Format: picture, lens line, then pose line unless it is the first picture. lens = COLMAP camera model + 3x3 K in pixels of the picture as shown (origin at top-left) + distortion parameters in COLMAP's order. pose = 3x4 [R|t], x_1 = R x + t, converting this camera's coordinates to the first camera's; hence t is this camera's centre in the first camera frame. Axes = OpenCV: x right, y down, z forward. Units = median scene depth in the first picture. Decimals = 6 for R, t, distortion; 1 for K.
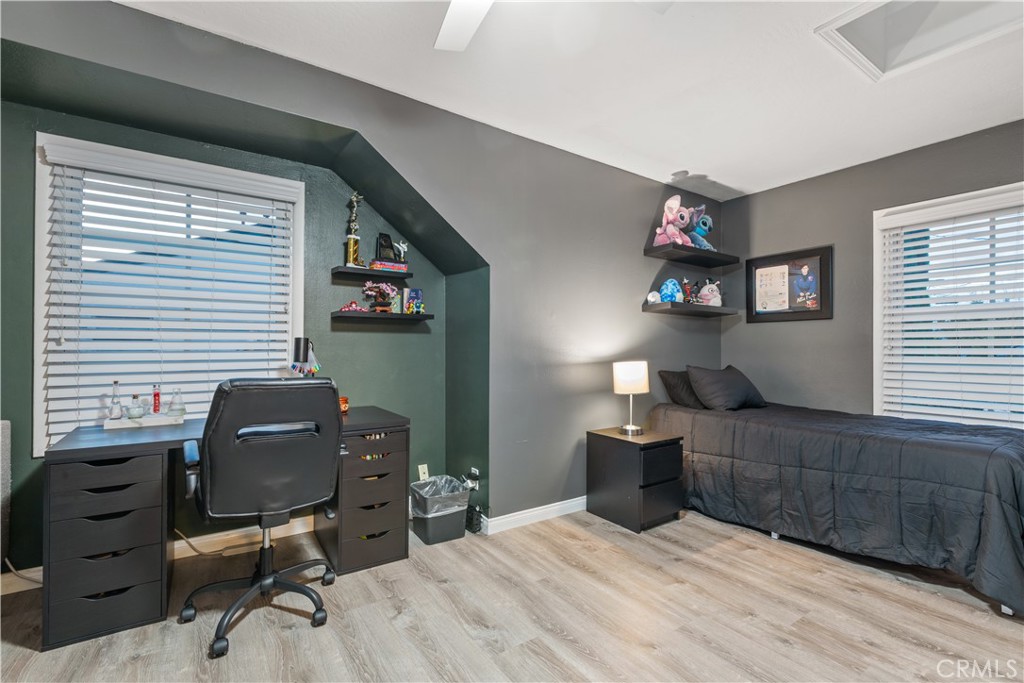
lens RADIAL K [[462.0, 0, 513.7], [0, 462.0, 343.2], [0, 0, 1]] dist [0.004035, -0.002160]
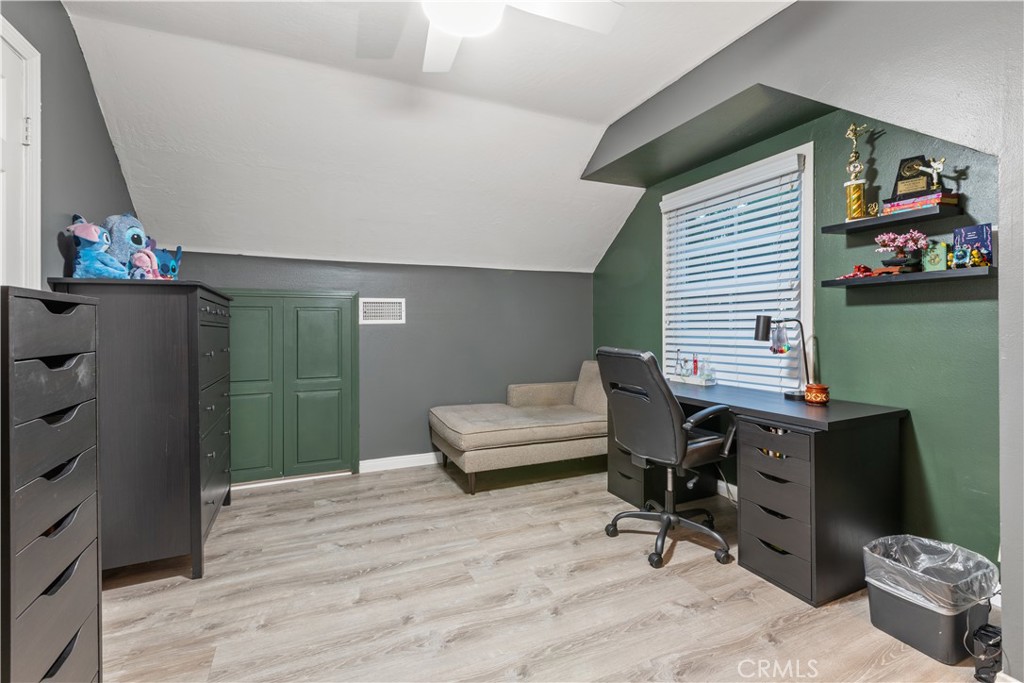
lens RADIAL K [[462.0, 0, 511.8], [0, 462.0, 325.8], [0, 0, 1]] dist [0.004035, -0.002160]
pose [[-0.175334, -0.006871, -0.984485, 0.515984], [0.007554, 0.999937, -0.008324, 0.012374], [0.984480, -0.008896, -0.175271, 0.568500]]
